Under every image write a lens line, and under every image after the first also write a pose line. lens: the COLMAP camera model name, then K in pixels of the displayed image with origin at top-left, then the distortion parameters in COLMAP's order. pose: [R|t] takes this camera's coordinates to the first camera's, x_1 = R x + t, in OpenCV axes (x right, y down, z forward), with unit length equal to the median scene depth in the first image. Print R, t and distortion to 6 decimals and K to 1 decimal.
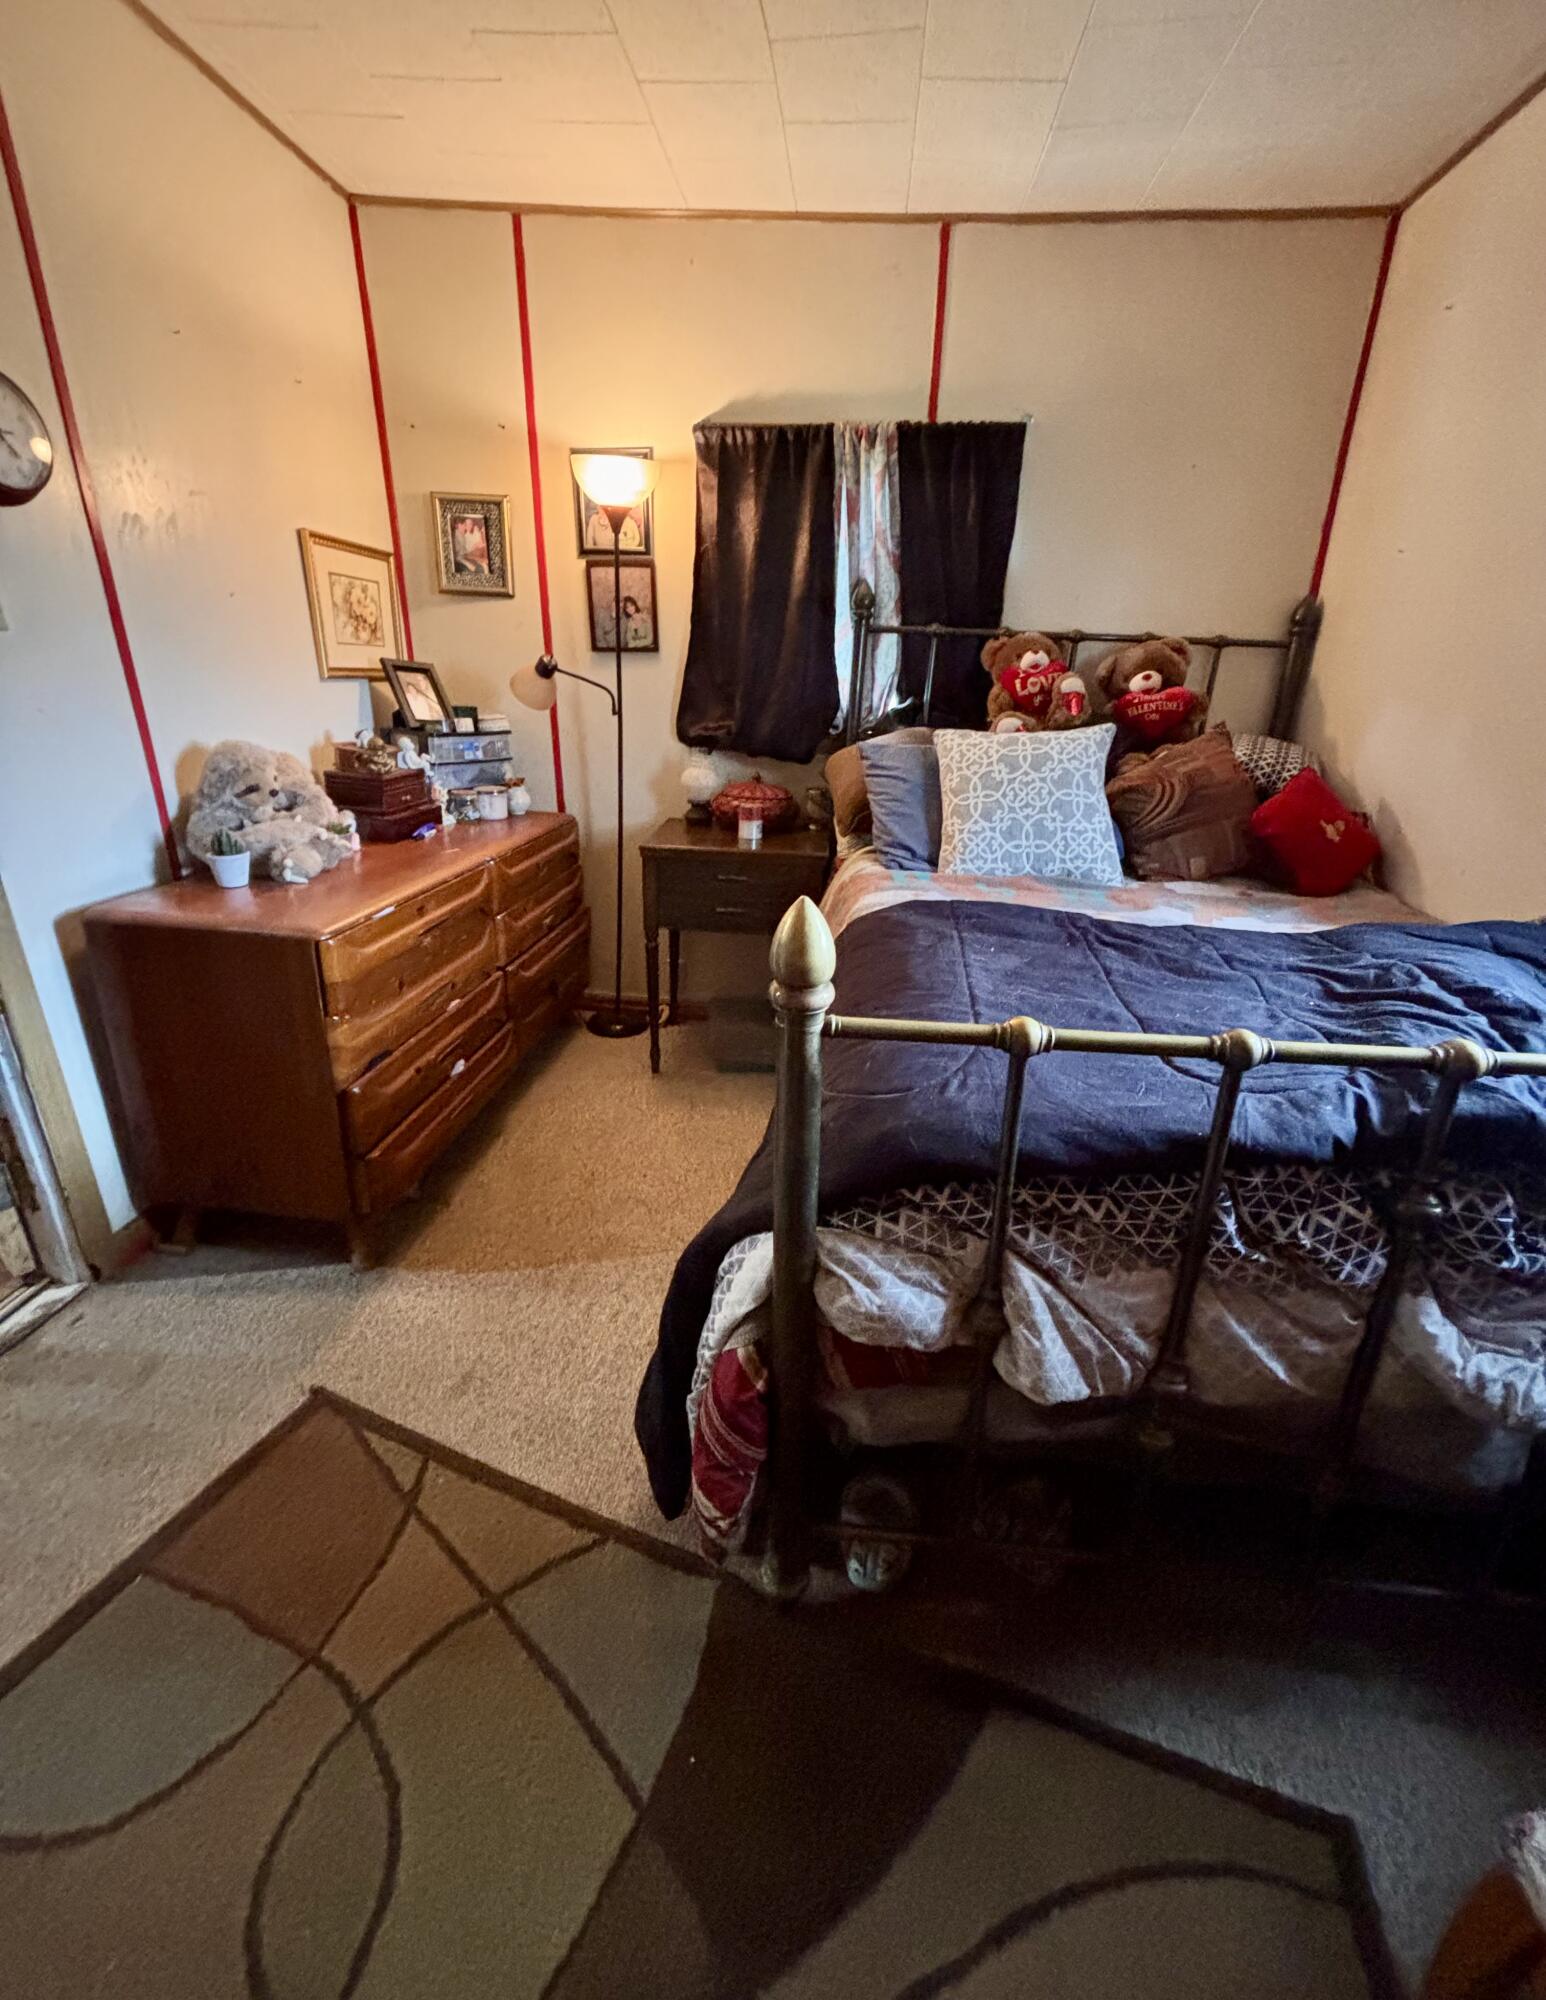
lens RADIAL K [[814.9, 0, 779.9], [0, 814.9, 978.4], [0, 0, 1]] dist [-0.004761, -0.000561]
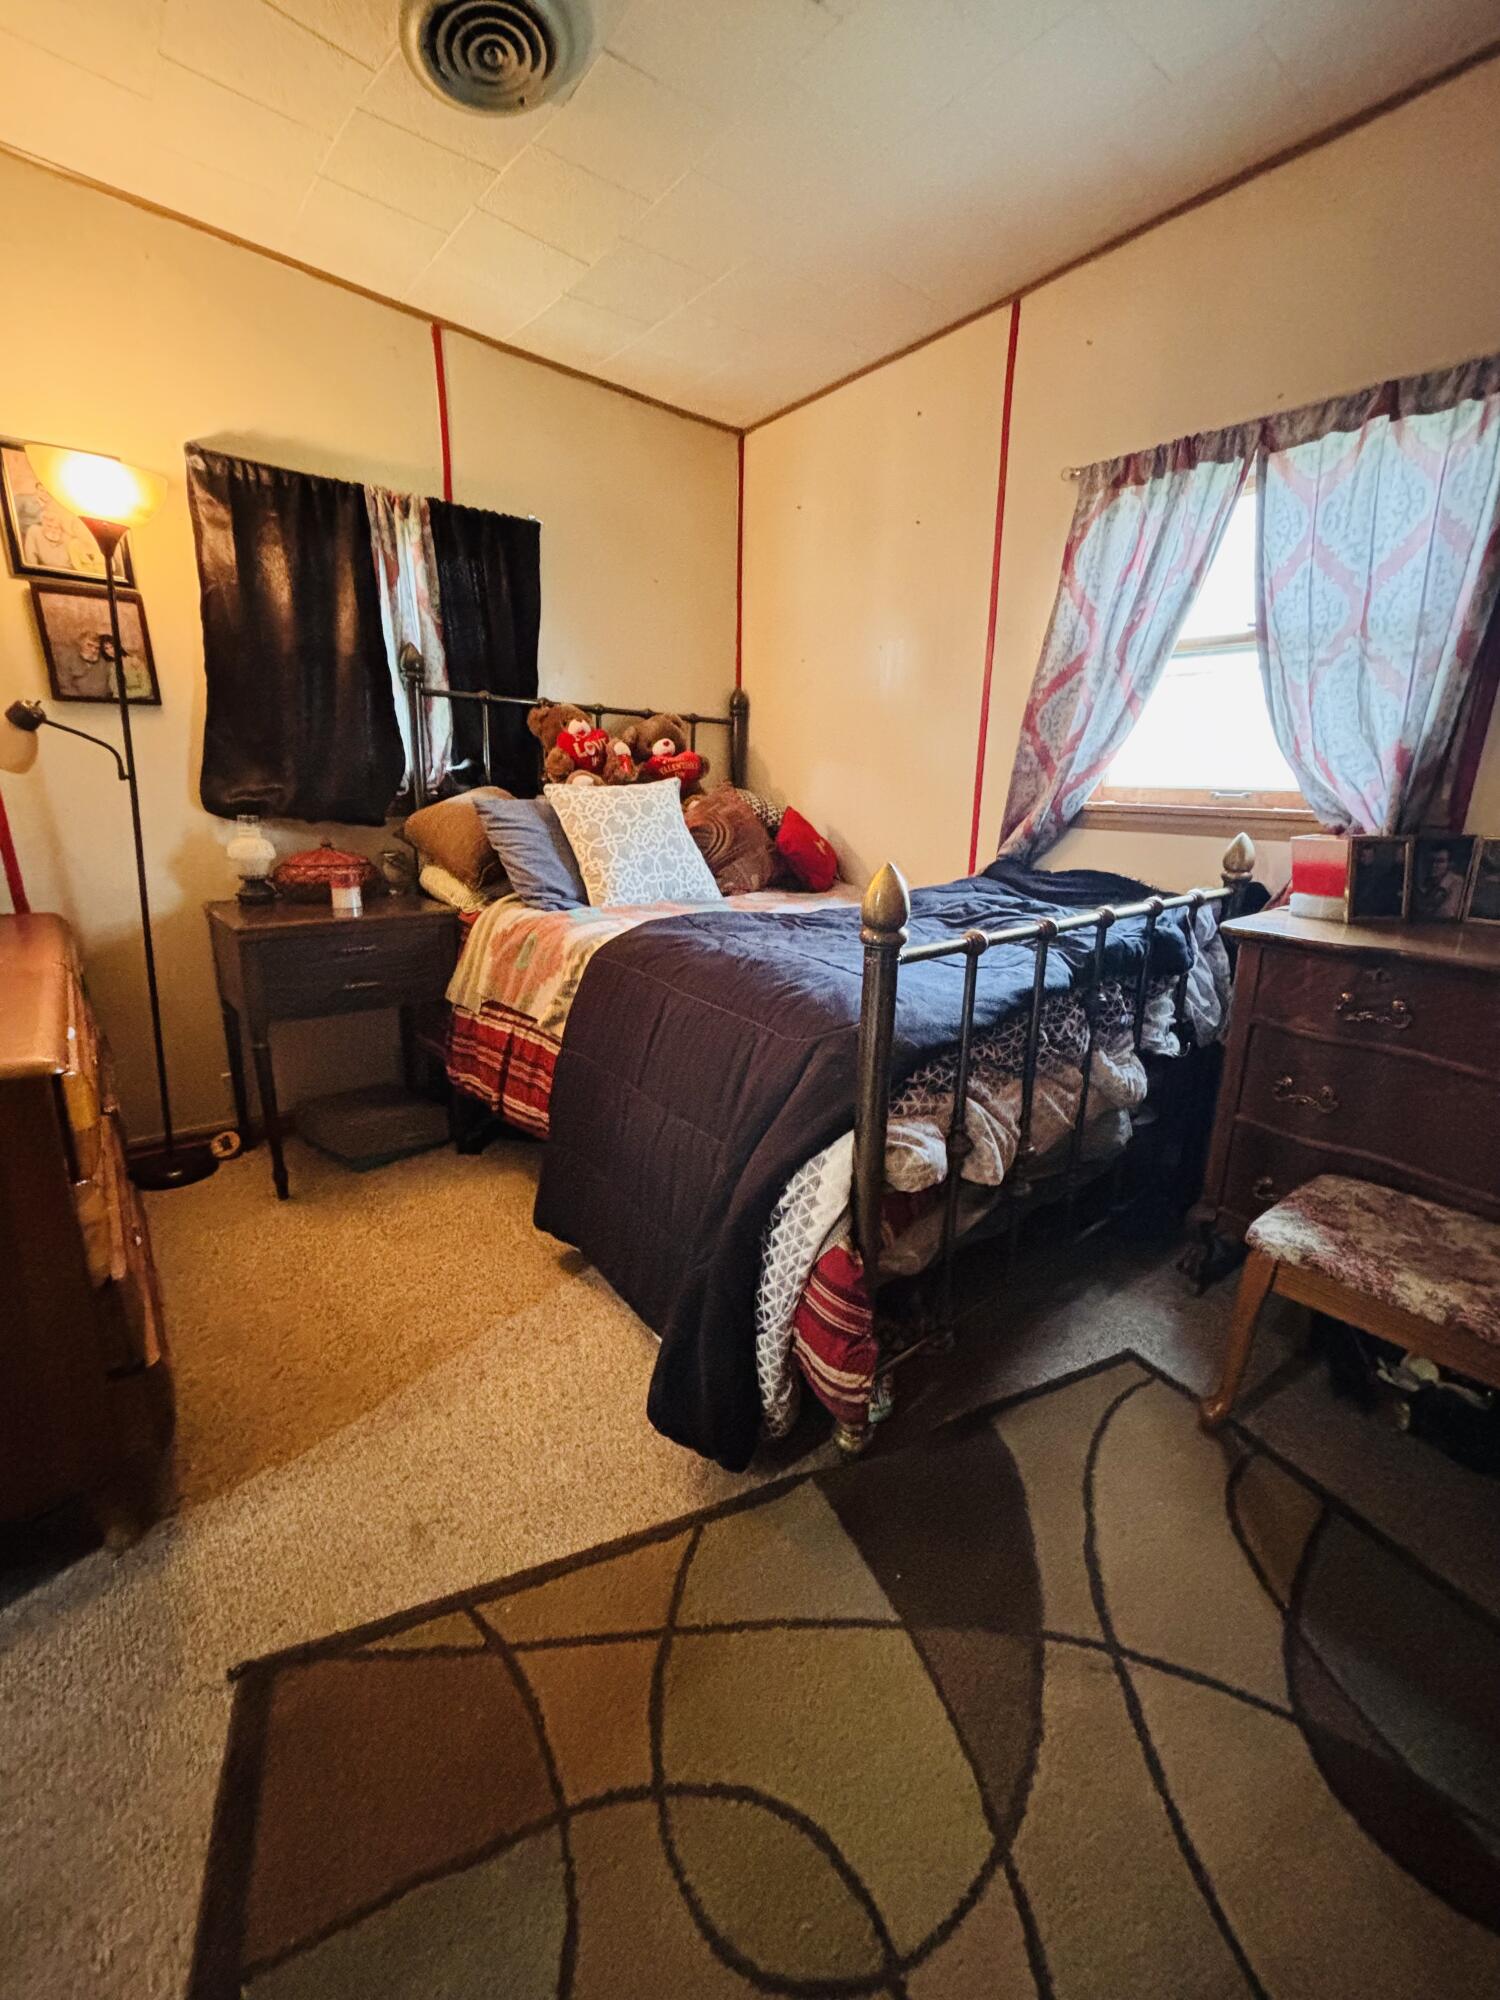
lens RADIAL K [[797.8, 0, 758.0], [0, 797.8, 999.6], [0, 0, 1]] dist [-0.003237, -0.000038]
pose [[0.703344, -0.197422, 0.682885, -0.381469], [0.238817, 0.970449, 0.034586, 0.007535], [-0.669532, 0.138759, 0.729707, 0.056595]]
